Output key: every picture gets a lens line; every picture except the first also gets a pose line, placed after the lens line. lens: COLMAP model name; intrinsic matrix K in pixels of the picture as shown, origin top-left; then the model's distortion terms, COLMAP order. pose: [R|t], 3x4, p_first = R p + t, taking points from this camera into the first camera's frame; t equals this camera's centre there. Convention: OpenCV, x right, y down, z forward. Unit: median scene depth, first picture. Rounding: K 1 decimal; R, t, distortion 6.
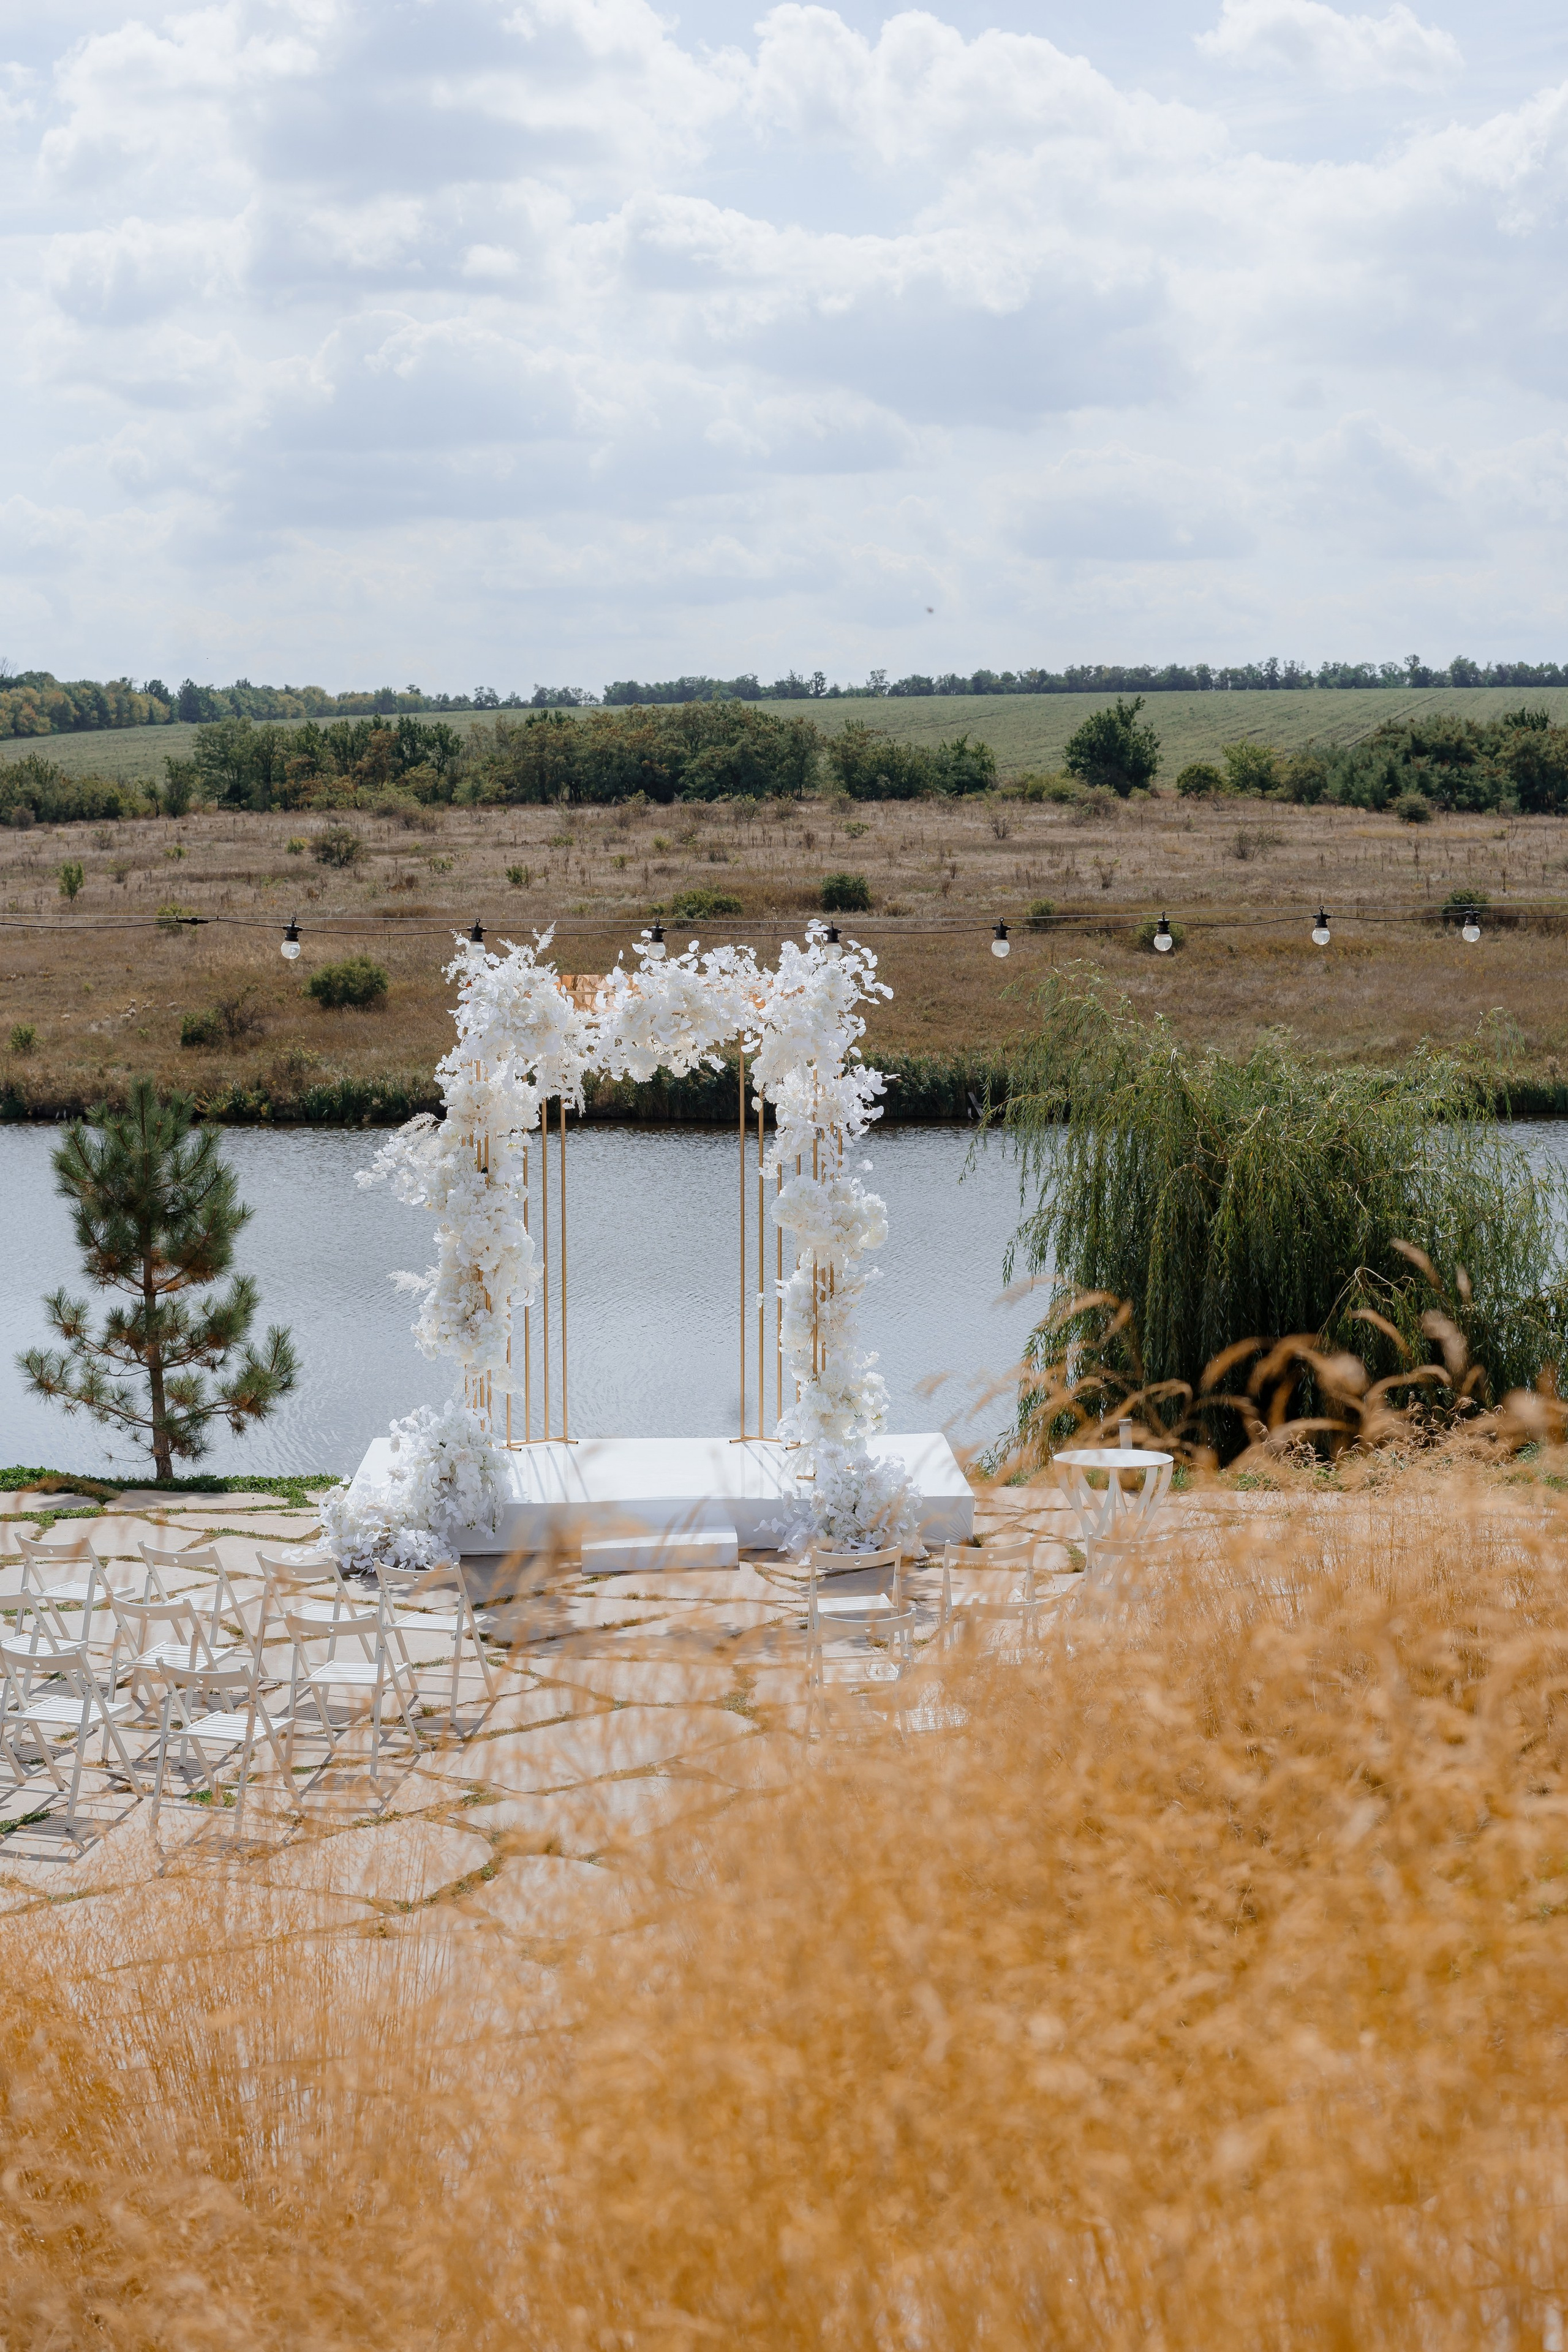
lens RADIAL K [[3223.8, 0, 784.0], [0, 3223.8, 1176.0], [0, 0, 1]] dist [-0.018012, -0.004177]
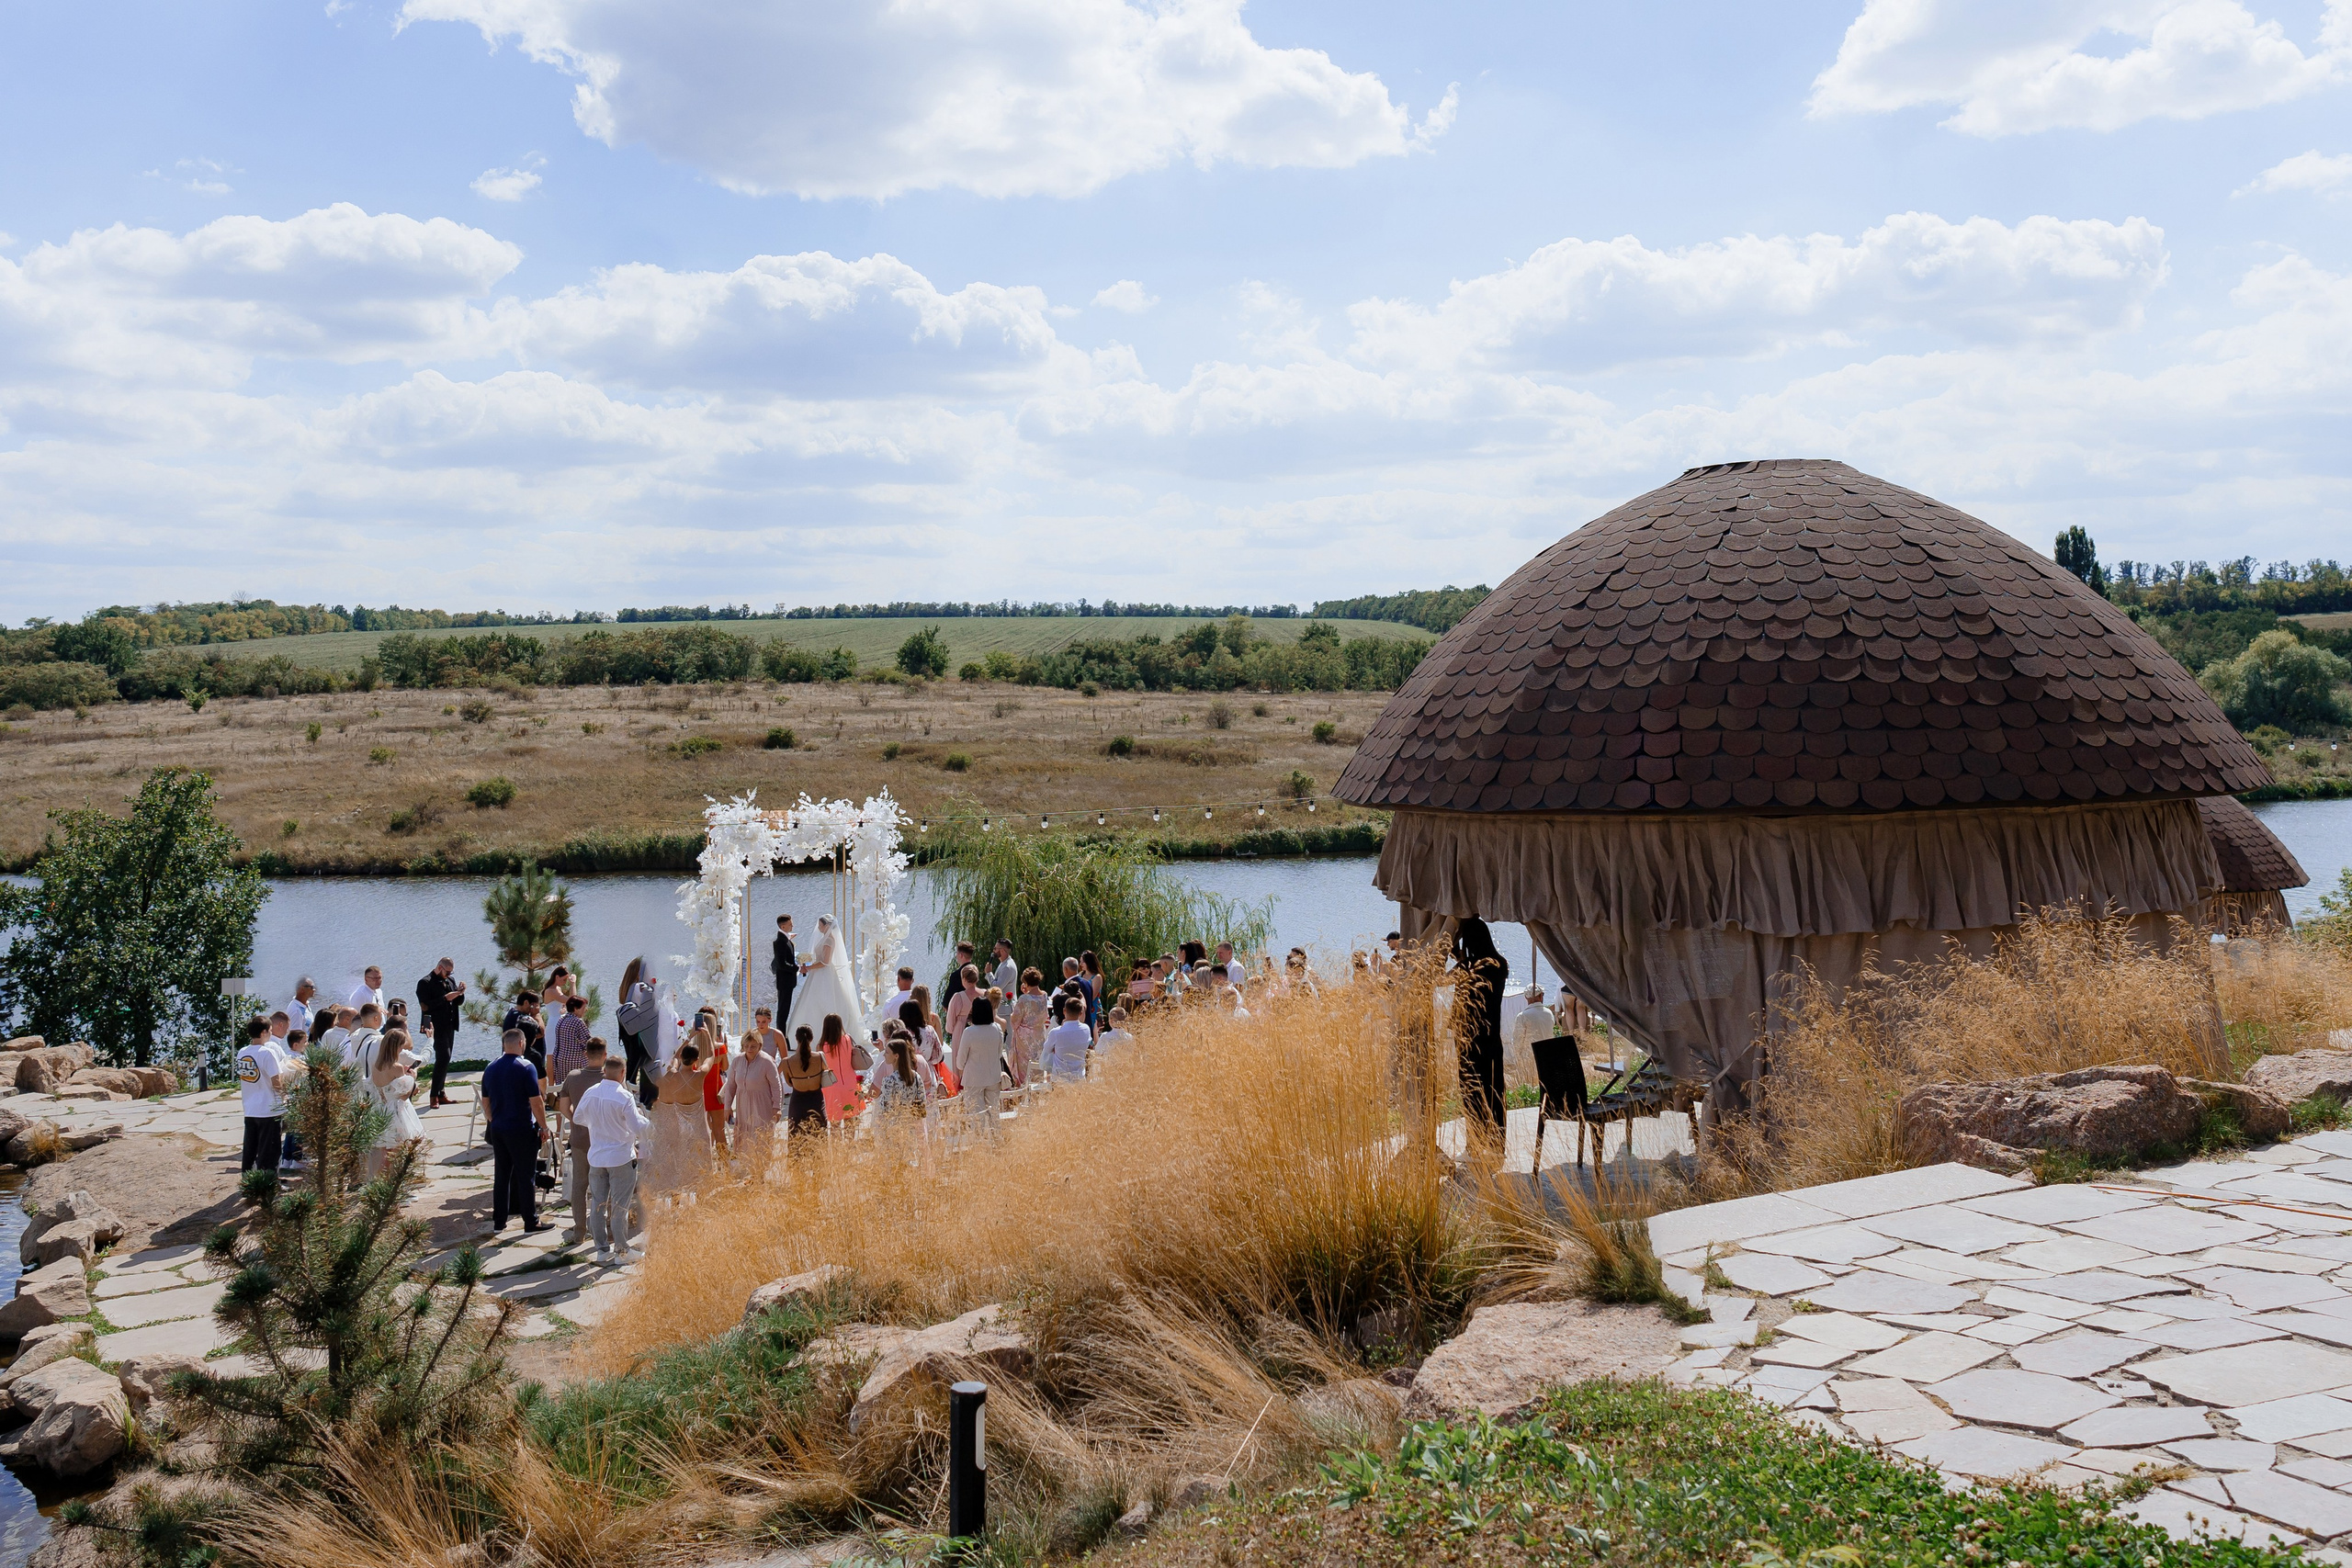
lens RADIAL K [[3223.5, 0, 1176.0], [0, 3223.5, 784.0], [0, 0, 1]] dist [-0.018012, -0.004177]
pose [[0.956586, -0.013783, 0.291125, -0.282053], [0.020449, 0.999593, -0.019867, -0.022362], [-0.290732, 0.024958, 0.956479, -0.737877]]
